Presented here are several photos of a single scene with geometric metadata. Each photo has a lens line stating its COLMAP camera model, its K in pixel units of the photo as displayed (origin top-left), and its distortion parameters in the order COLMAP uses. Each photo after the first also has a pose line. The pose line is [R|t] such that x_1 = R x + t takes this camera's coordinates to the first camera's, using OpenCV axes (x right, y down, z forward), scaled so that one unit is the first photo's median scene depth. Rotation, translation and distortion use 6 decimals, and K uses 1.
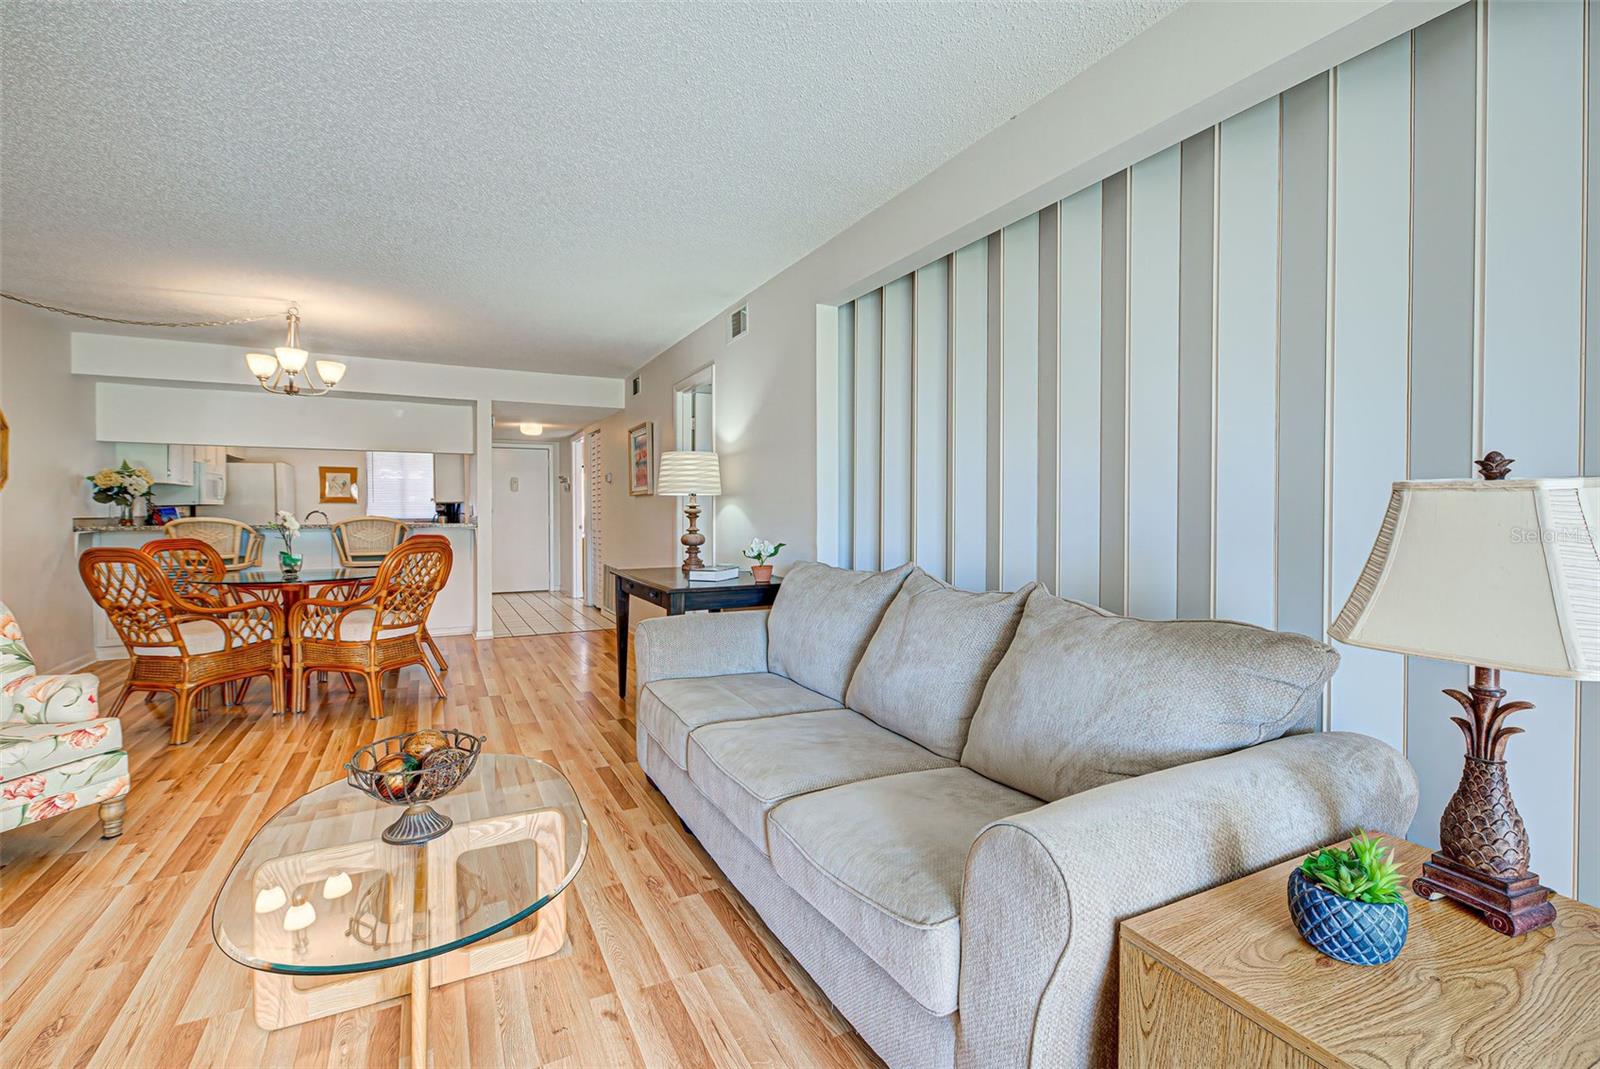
lens RADIAL K [[755.2, 0, 778.2], [0, 755.2, 511.1], [0, 0, 1]] dist [0.015316, -0.003676]
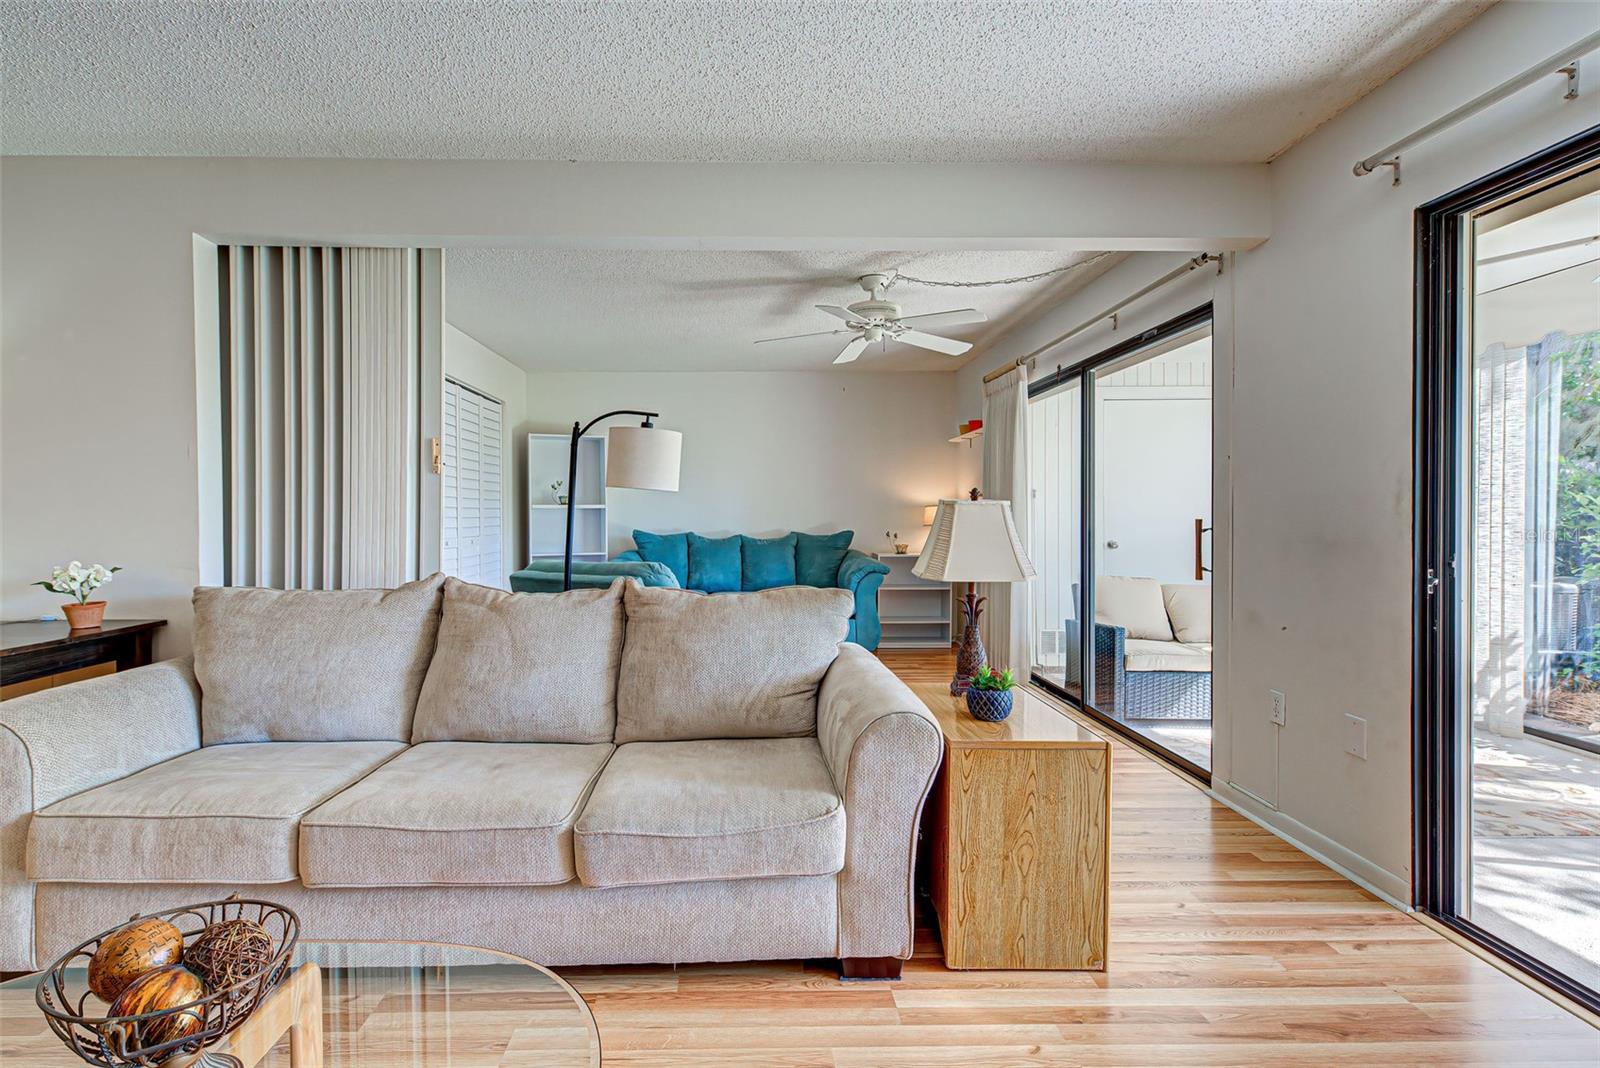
lens RADIAL K [[755.2, 0, 794.5], [0, 755.2, 530.2], [0, 0, 1]] dist [0.015316, -0.003676]
pose [[0.393396, -0.020327, 0.919144, -0.739621], [0.006698, 0.999792, 0.019244, 0.000111], [-0.919345, -0.001414, 0.393450, 0.345969]]
